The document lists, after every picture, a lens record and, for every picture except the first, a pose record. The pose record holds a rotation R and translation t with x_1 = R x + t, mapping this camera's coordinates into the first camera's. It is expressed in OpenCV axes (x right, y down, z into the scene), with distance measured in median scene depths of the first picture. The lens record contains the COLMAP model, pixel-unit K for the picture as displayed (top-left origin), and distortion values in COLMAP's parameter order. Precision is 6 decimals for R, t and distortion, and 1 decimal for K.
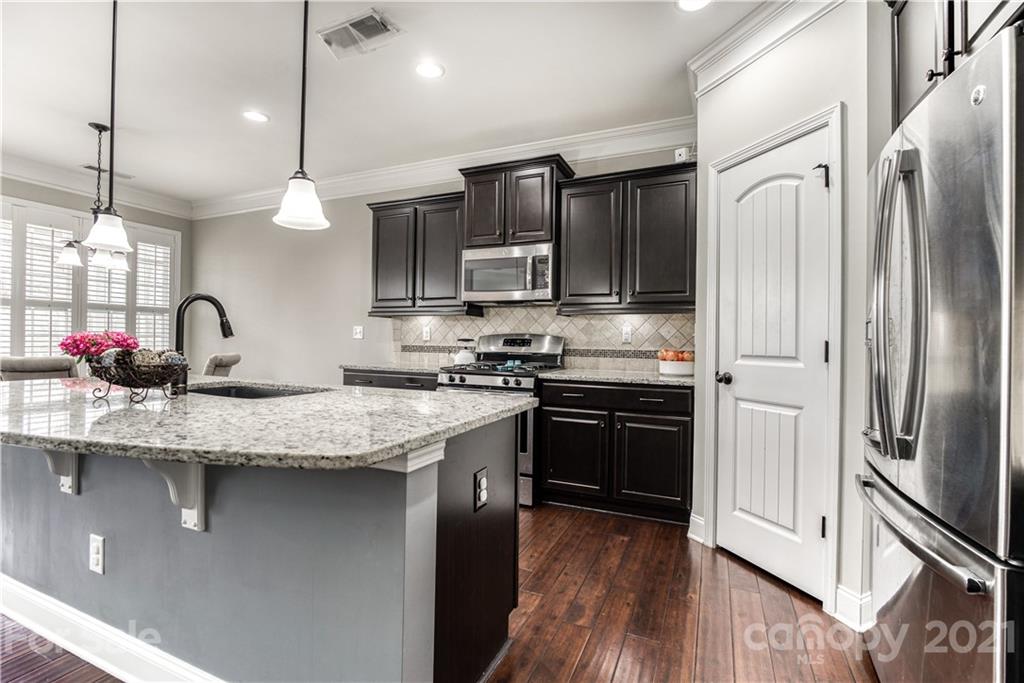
lens RADIAL K [[456.1, 0, 519.2], [0, 456.1, 345.0], [0, 0, 1]] dist [-0.016800, 0.000520]
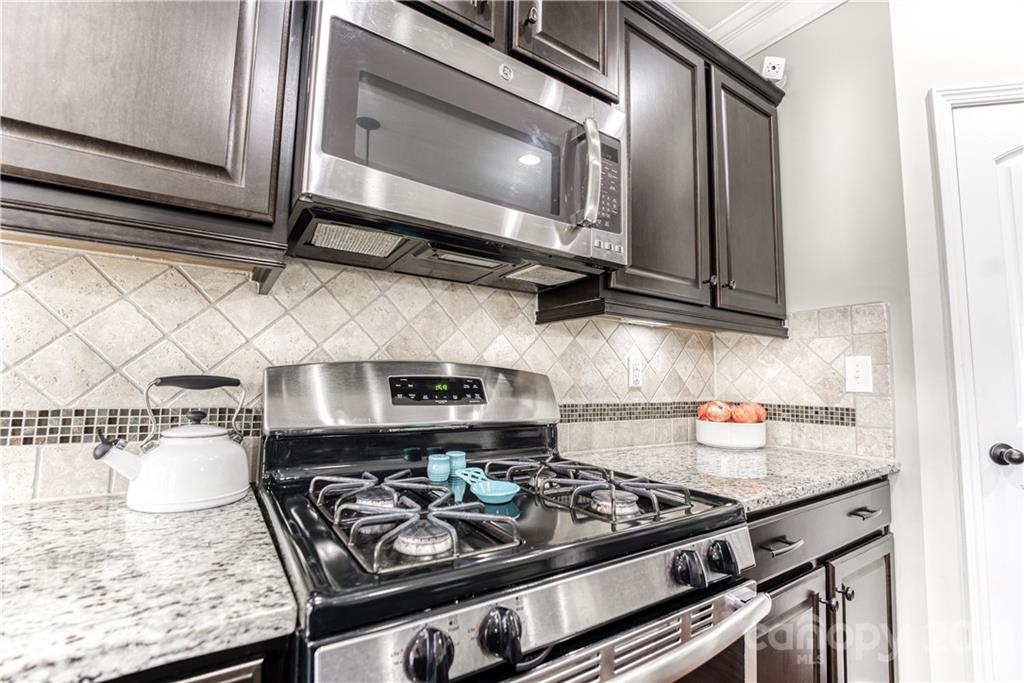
lens RADIAL K [[456.1, 0, 515.2], [0, 456.1, 343.5], [0, 0, 1]] dist [-0.016800, 0.000520]
pose [[0.539166, 0.069977, 0.839287, -0.224613], [-0.002045, 0.996648, -0.081784, -0.011312], [-0.842197, 0.042379, 0.537502, 0.763380]]
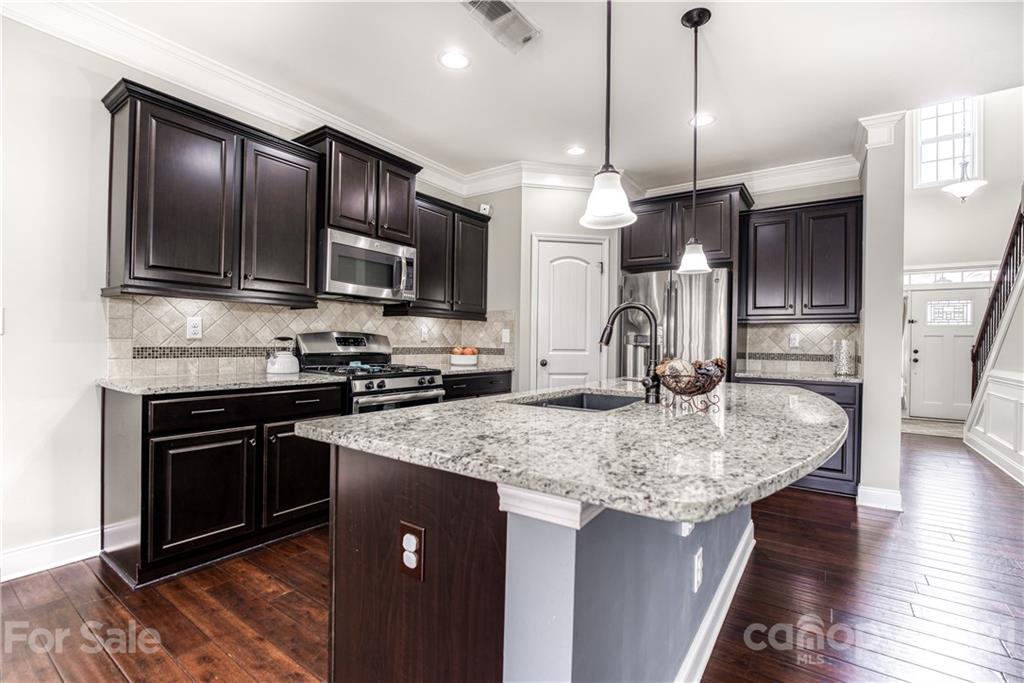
lens RADIAL K [[456.1, 0, 515.9], [0, 456.1, 340.9], [0, 0, 1]] dist [-0.016800, 0.000520]
pose [[0.204330, -0.006878, 0.978878, -0.791236], [-0.003852, 0.999962, 0.007830, -0.014698], [-0.978895, -0.005370, 0.204295, 0.474995]]
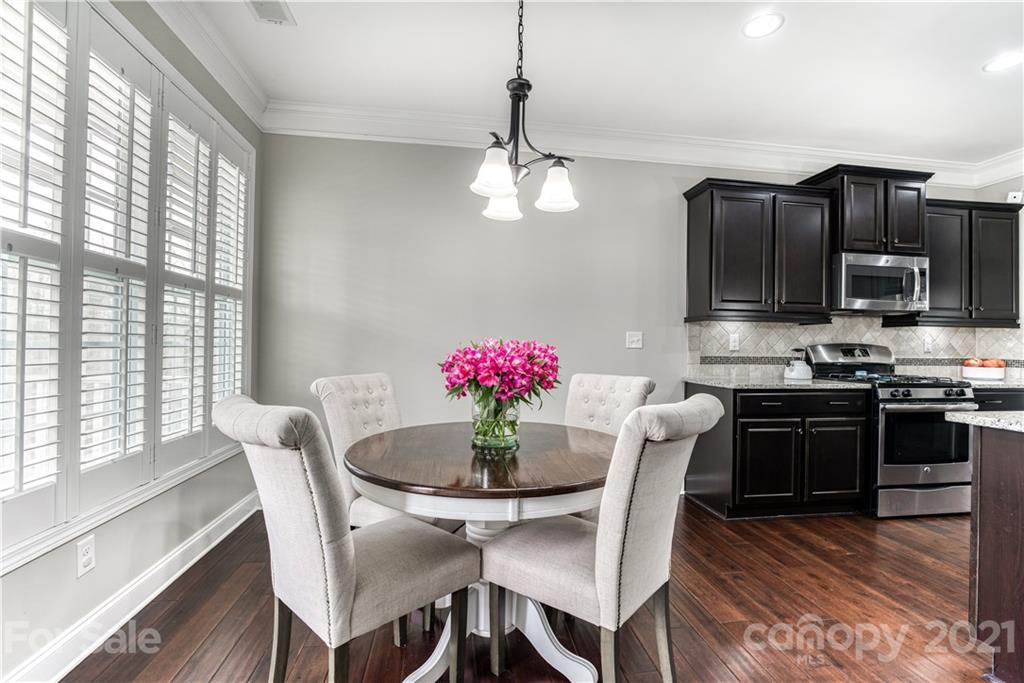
lens RADIAL K [[456.1, 0, 516.1], [0, 456.1, 341.9], [0, 0, 1]] dist [-0.016800, 0.000520]
pose [[0.850994, 0.003138, 0.525167, -1.086656], [0.004120, 0.999911, -0.012652, -0.018011], [-0.525160, 0.012931, 0.850905, 0.535482]]
